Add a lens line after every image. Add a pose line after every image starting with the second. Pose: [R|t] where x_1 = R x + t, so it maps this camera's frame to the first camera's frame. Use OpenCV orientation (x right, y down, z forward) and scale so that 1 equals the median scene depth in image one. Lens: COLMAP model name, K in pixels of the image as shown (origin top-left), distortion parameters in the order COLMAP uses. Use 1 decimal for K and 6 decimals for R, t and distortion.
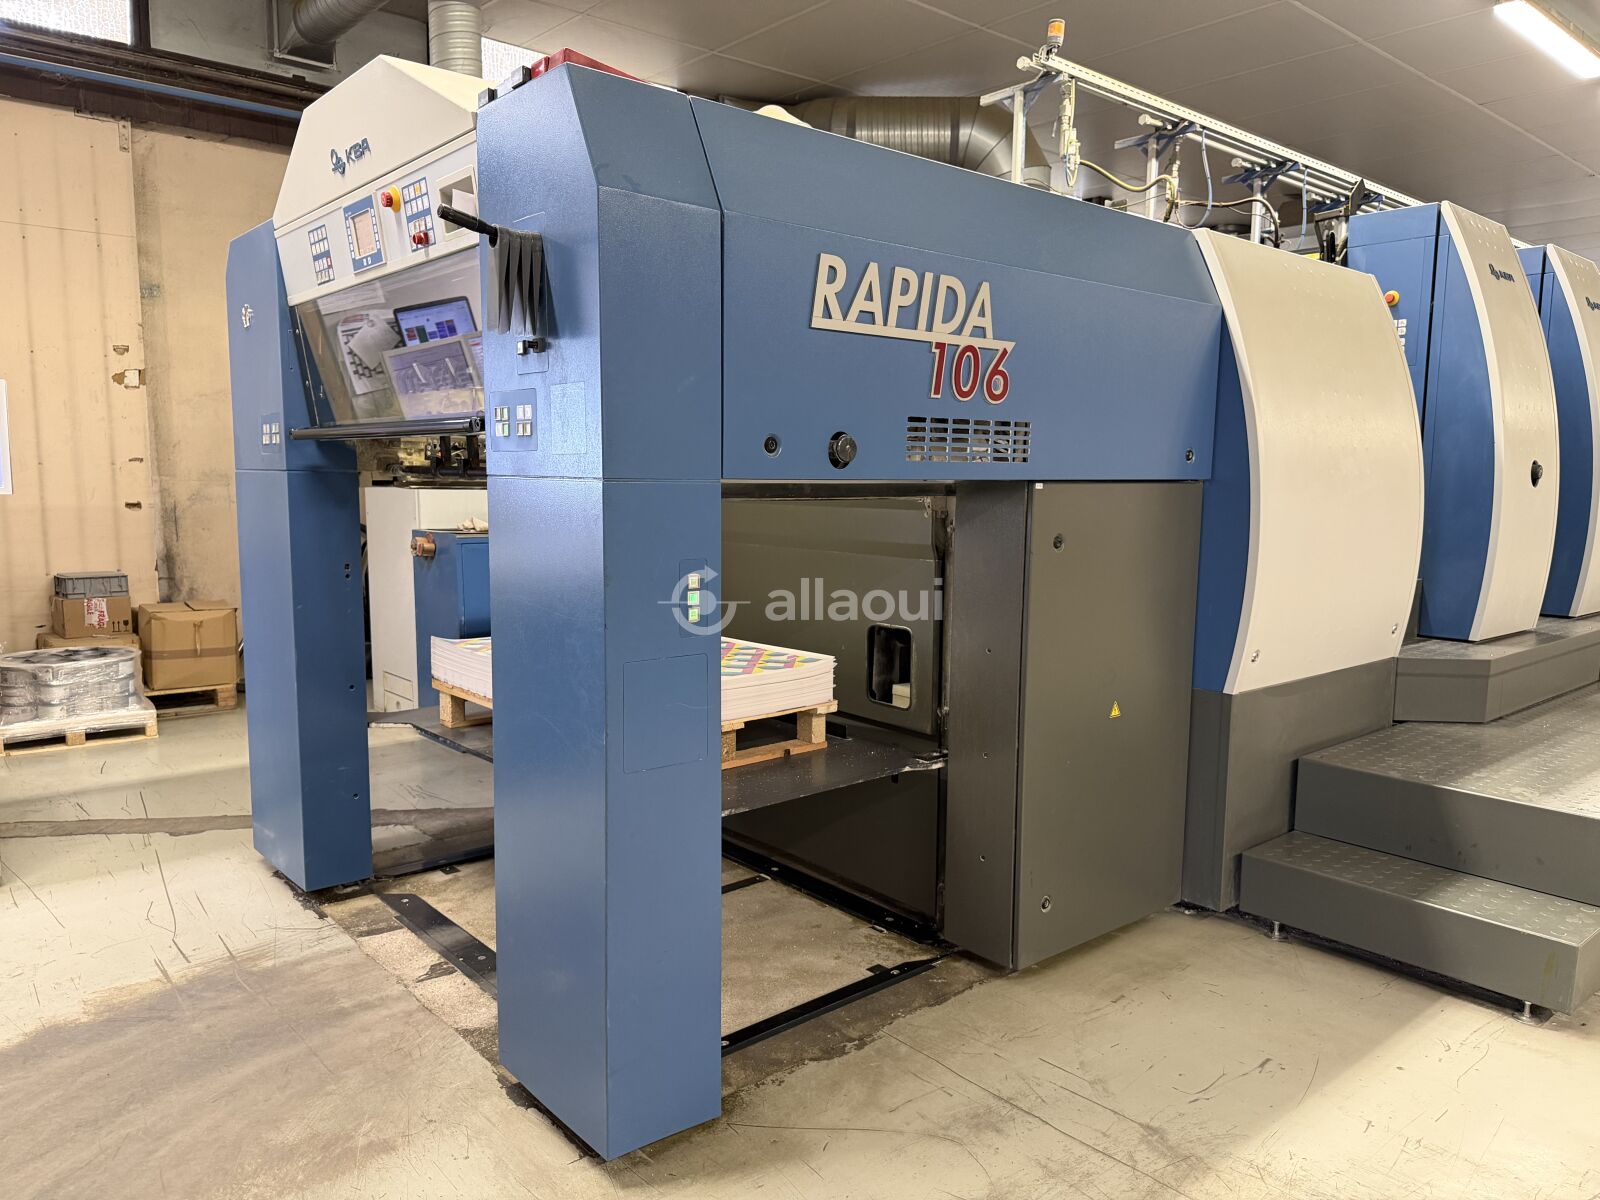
lens RADIAL K [[1125.5, 0, 802.1], [0, 1125.5, 609.4], [0, 0, 1]] dist [0.058507, -0.072213]
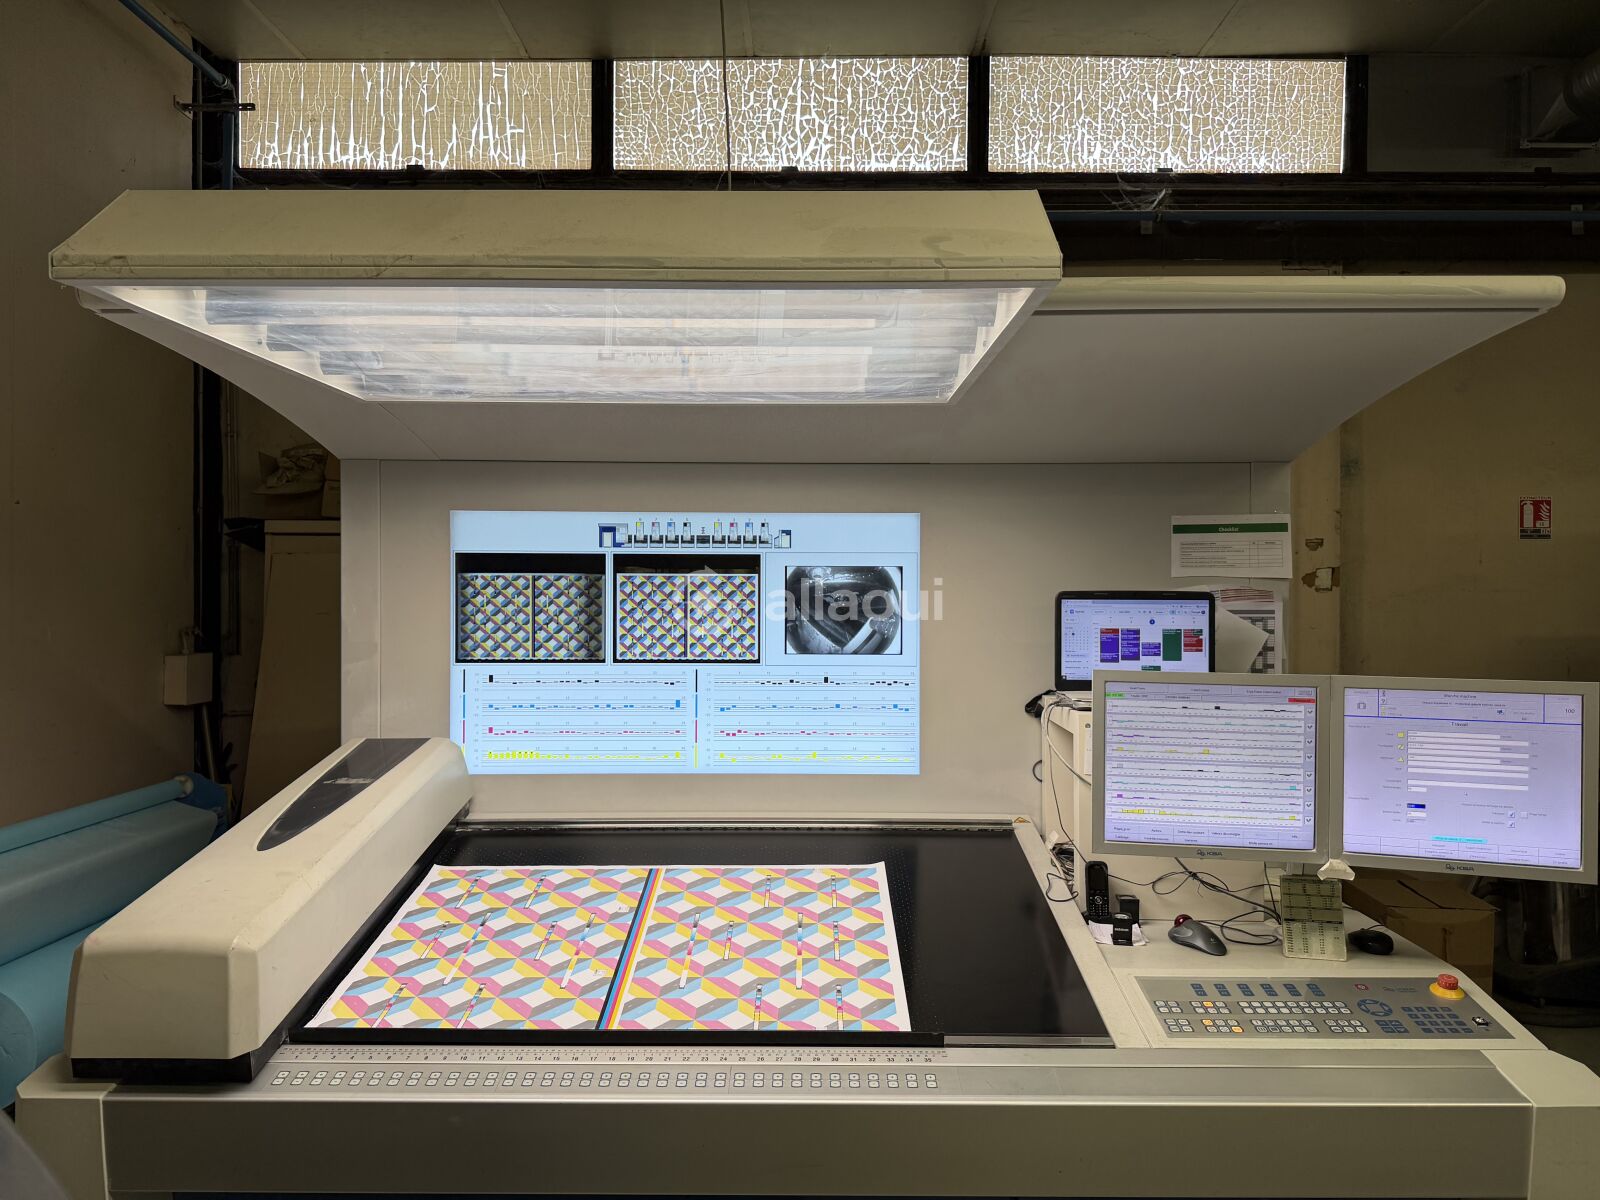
lens RADIAL K [[1125.5, 0, 796.6], [0, 1125.5, 595.5], [0, 0, 1]] dist [0.058507, -0.072213]
pose [[0.752819, -0.002746, -0.658222, -0.693764], [-0.078892, 0.992406, -0.094370, -0.176739], [0.653483, 0.122972, 0.746885, 0.343745]]
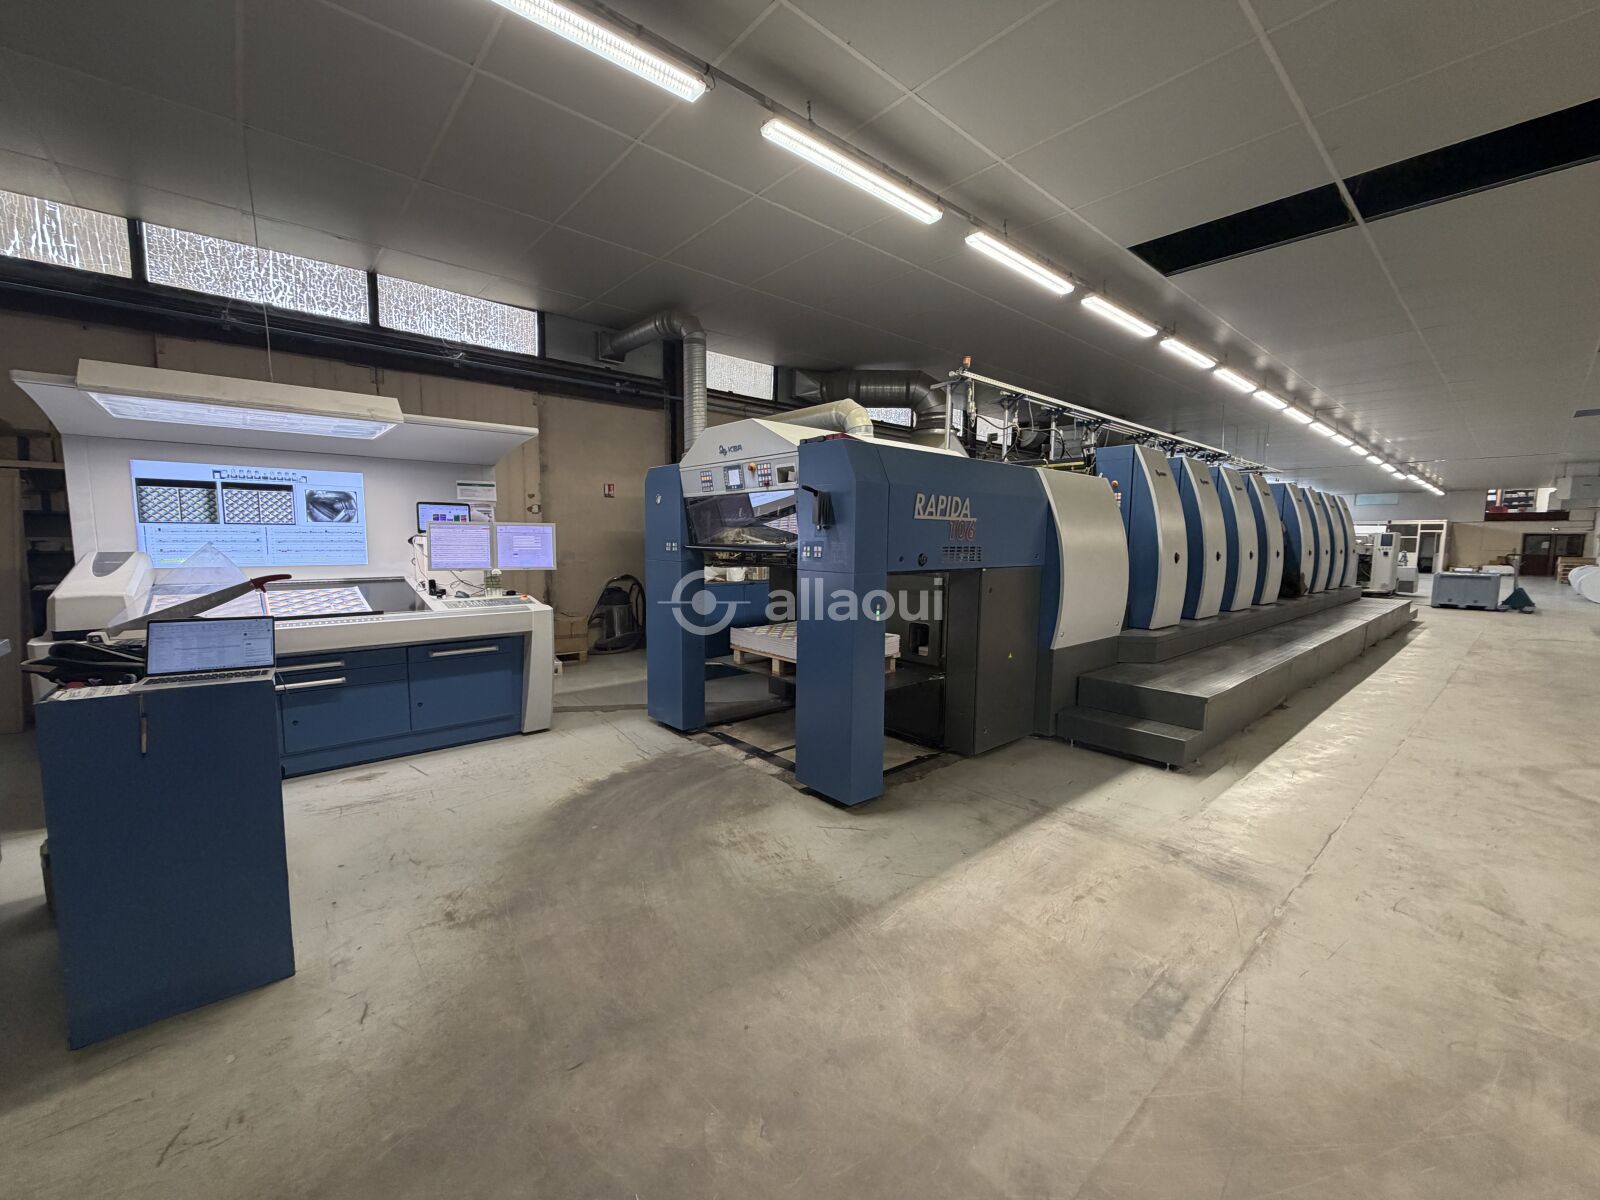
lens RADIAL K [[637.2, 0, 796.9], [0, 637.2, 601.4], [0, 0, 1]] dist [0.003704, -0.000422]
pose [[0.999956, -0.000633, 0.009377, -0.209783], [0.000834, 0.999771, -0.021394, -0.003297], [-0.009362, 0.021401, 0.999727, -0.423073]]
